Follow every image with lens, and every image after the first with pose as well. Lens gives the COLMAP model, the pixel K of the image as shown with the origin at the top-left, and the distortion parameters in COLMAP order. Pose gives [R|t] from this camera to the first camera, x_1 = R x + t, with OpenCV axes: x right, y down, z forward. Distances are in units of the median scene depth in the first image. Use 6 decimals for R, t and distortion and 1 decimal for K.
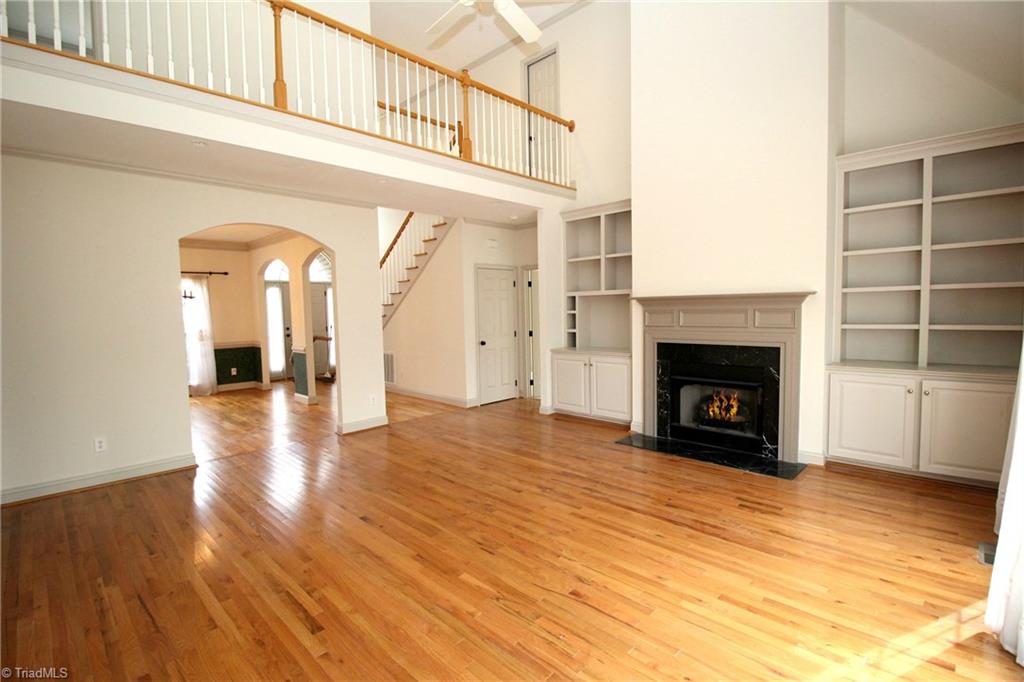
lens RADIAL K [[476.8, 0, 509.6], [0, 476.8, 335.3], [0, 0, 1]] dist [0.001652, -0.014218]
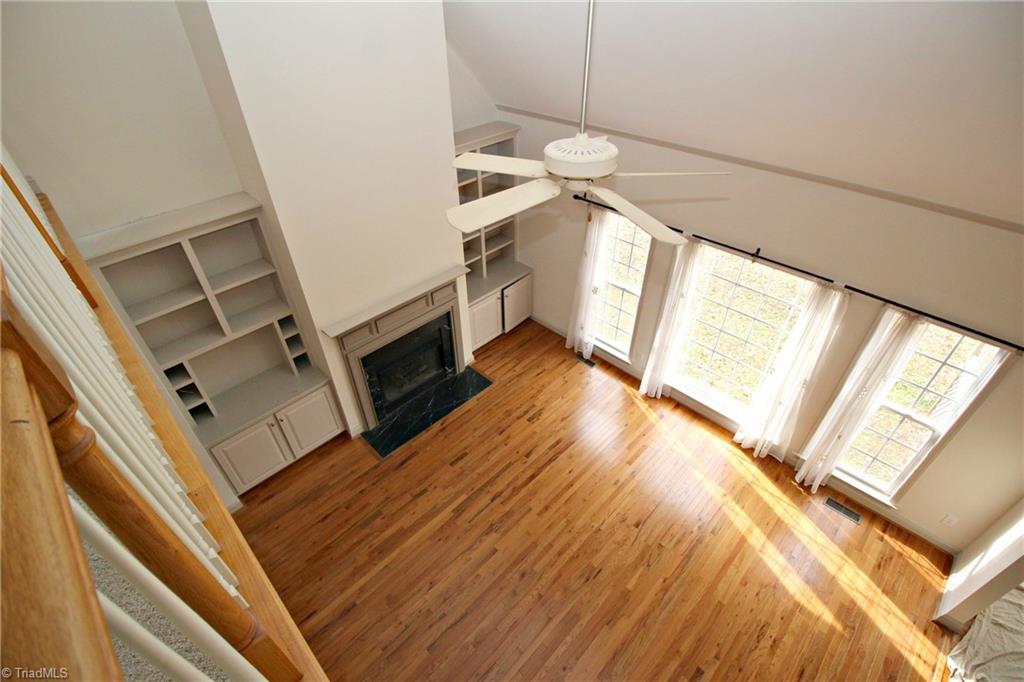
lens RADIAL K [[474.0, 0, 512.0], [0, 474.0, 341.0], [0, 0, 1]] dist [-0.001185, -0.000335]
pose [[0.006402, -0.607924, 0.793970, -0.628853], [0.065649, 0.792528, 0.606291, -0.832586], [-0.997822, 0.048242, 0.044983, 0.941993]]
